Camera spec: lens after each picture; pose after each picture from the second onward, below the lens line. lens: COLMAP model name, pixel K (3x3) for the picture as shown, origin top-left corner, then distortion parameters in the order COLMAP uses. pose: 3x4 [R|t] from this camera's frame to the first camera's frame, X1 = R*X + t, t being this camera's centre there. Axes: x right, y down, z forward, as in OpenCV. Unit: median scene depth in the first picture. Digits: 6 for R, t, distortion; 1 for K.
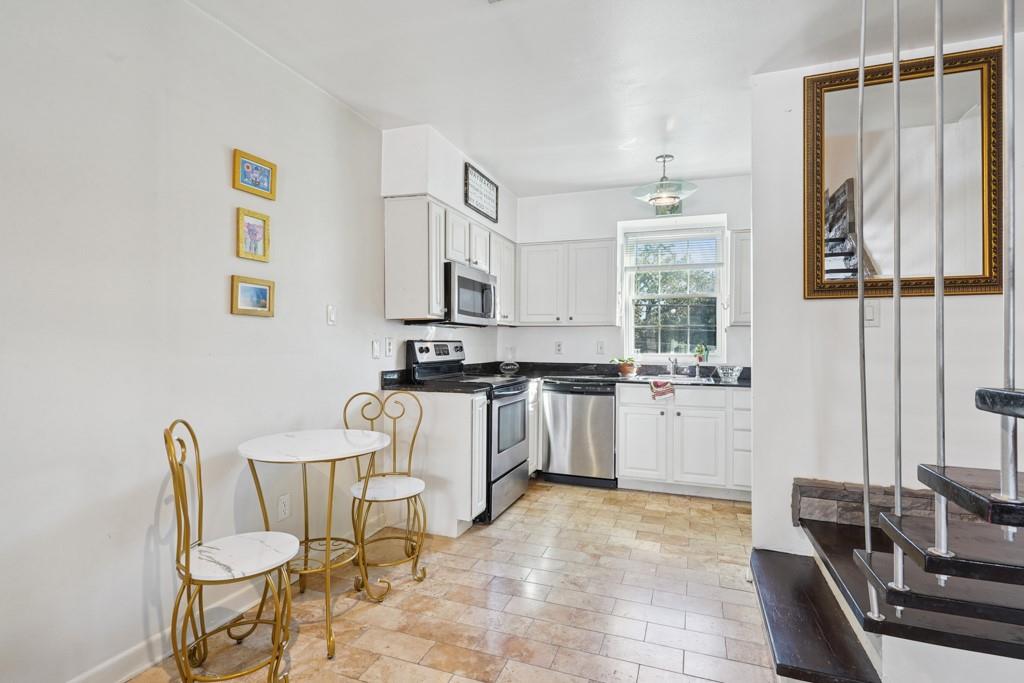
lens RADIAL K [[500.2, 0, 513.2], [0, 500.2, 340.2], [0, 0, 1]] dist [0.012083, -0.007901]
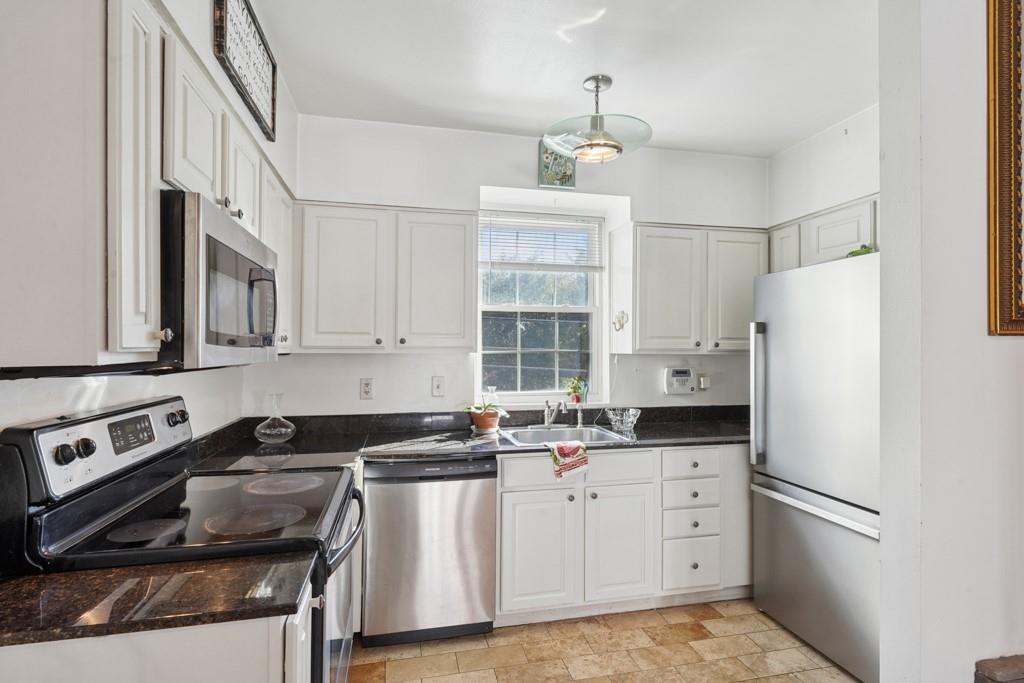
lens RADIAL K [[500.2, 0, 509.8], [0, 500.2, 338.7], [0, 0, 1]] dist [0.012083, -0.007901]
pose [[0.843679, 0.004773, 0.536826, -0.103176], [0.001875, 0.999928, -0.011839, -0.045194], [-0.536844, 0.010995, 0.843610, 0.513141]]
